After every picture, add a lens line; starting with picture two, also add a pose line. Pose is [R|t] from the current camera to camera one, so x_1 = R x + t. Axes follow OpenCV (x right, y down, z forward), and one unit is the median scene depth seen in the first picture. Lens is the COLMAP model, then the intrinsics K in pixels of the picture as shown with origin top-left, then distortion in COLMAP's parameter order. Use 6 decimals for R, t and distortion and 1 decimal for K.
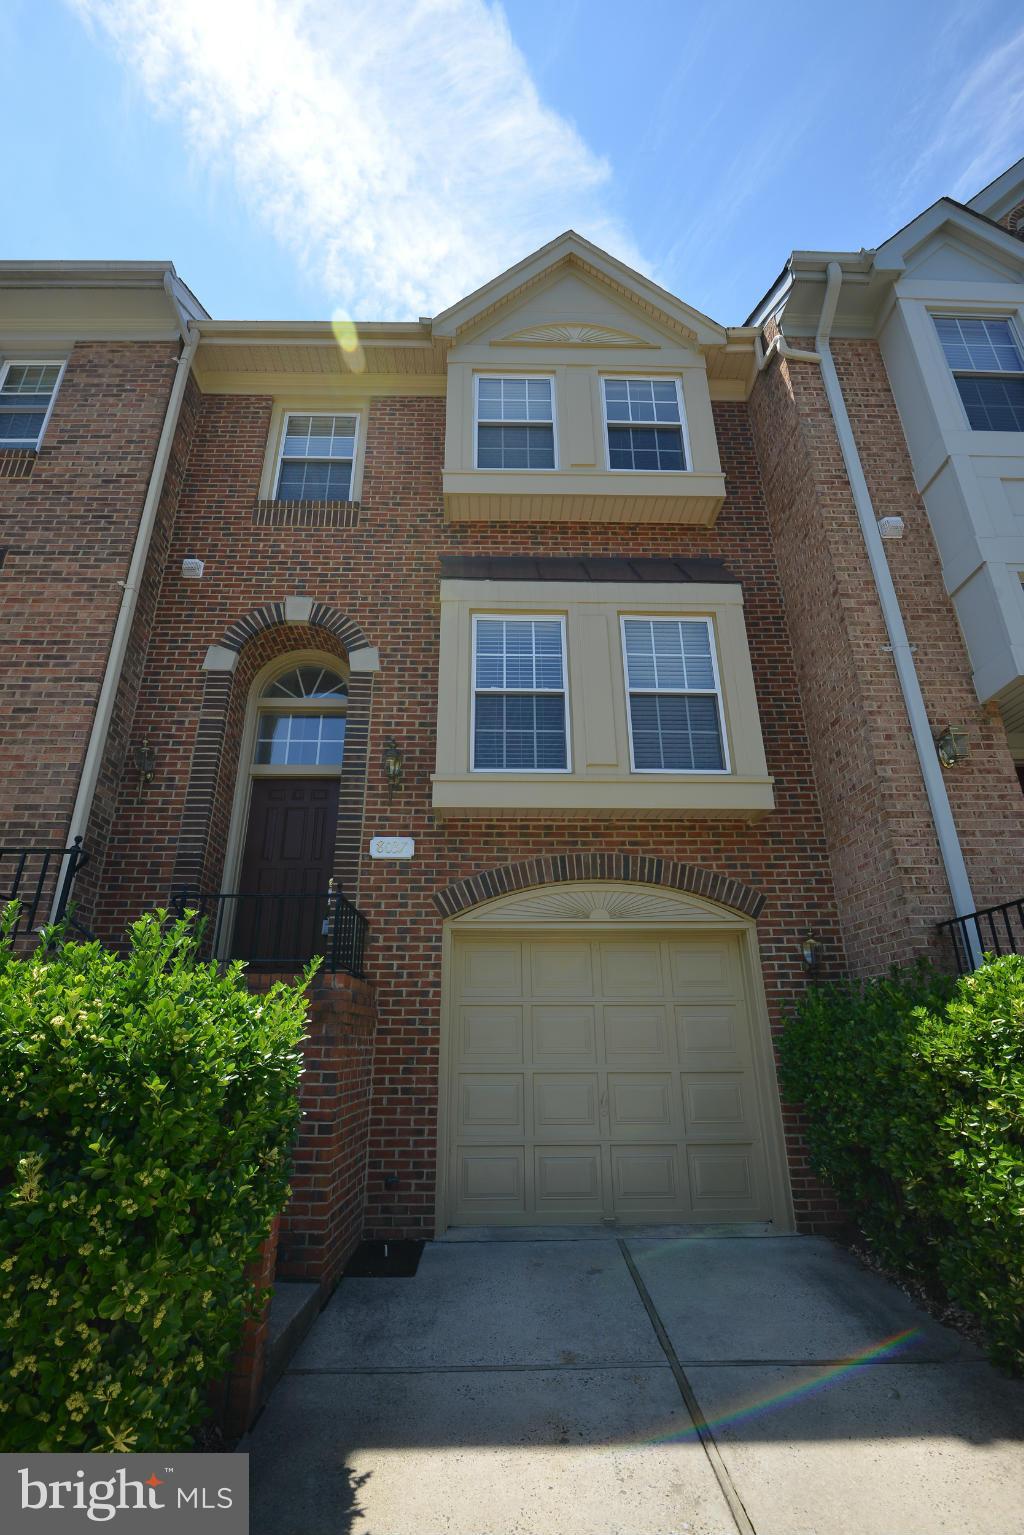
lens RADIAL K [[702.9, 0, 502.5], [0, 702.9, 770.6], [0, 0, 1]] dist [-0.009585, -0.007026]
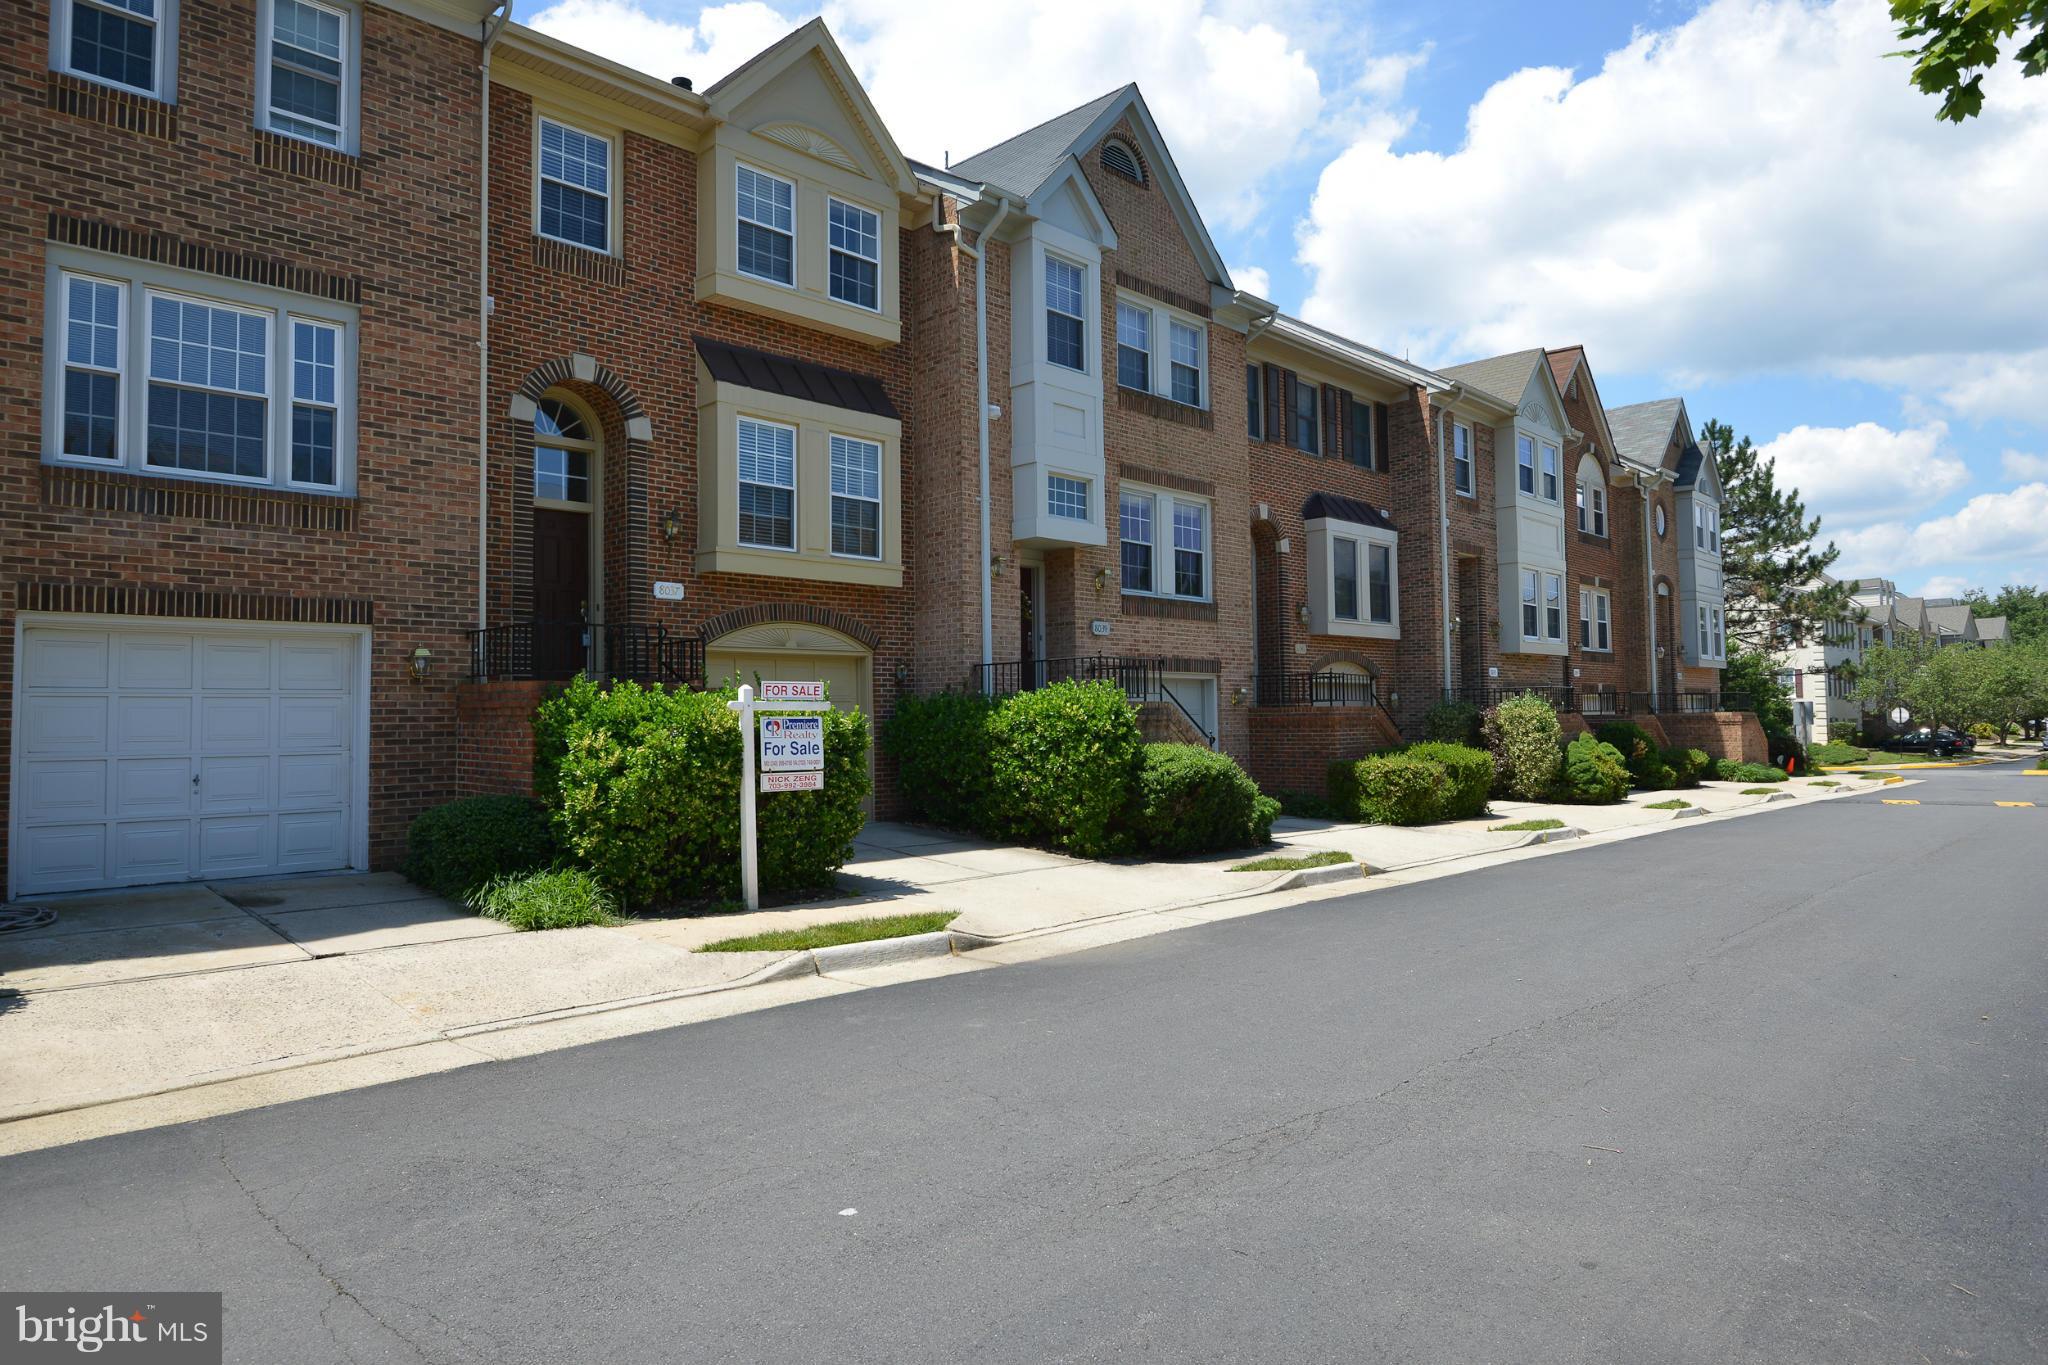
lens RADIAL K [[937.8, 0, 1016.4], [0, 937.8, 668.7], [0, 0, 1]] dist [-0.009585, -0.007026]
pose [[0.729328, 0.033333, 0.683352, -0.884810], [-0.244246, 0.945681, 0.214550, -0.294950], [-0.639081, -0.323384, 0.697853, -0.727382]]
